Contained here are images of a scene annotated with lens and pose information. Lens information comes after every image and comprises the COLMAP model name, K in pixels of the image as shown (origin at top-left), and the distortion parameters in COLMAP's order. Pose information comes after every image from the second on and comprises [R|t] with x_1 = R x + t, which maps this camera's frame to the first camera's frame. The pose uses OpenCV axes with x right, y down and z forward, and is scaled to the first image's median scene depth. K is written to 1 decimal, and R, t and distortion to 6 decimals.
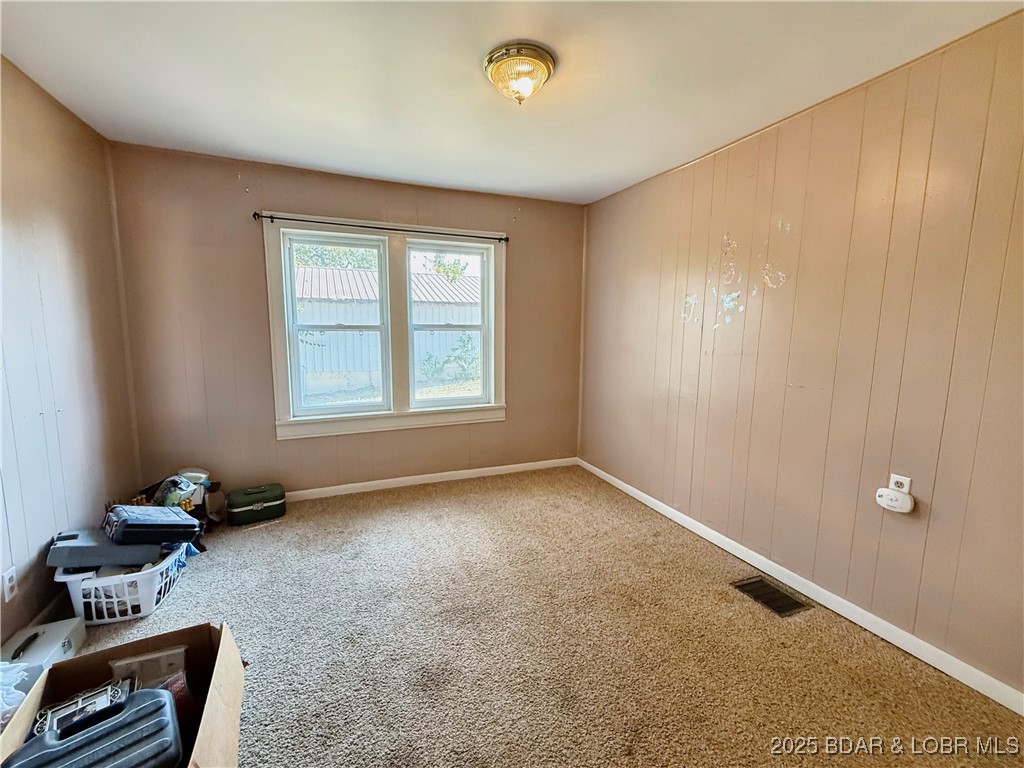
lens RADIAL K [[413.9, 0, 508.7], [0, 413.9, 384.6], [0, 0, 1]] dist [0.002612, 0.000134]
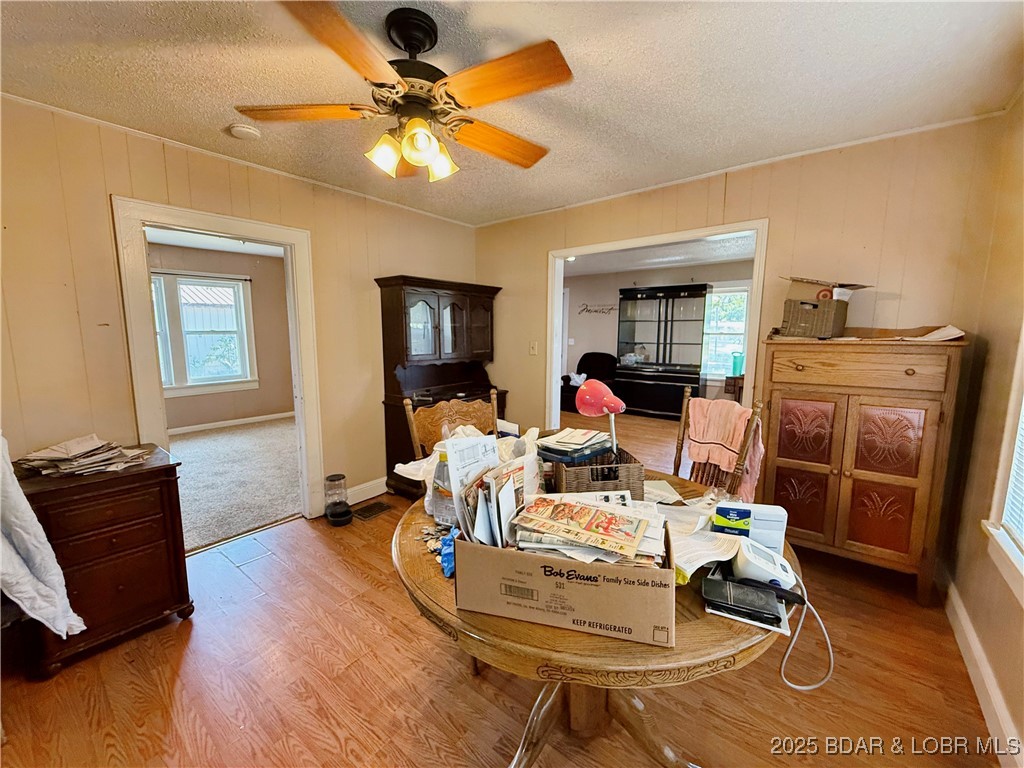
lens RADIAL K [[413.9, 0, 513.9], [0, 413.9, 386.4], [0, 0, 1]] dist [0.002612, 0.000134]
pose [[0.878821, -0.063939, 0.472849, 0.104337], [0.061232, 0.997900, 0.021132, 0.107409], [-0.473207, 0.010382, 0.880890, -0.933230]]
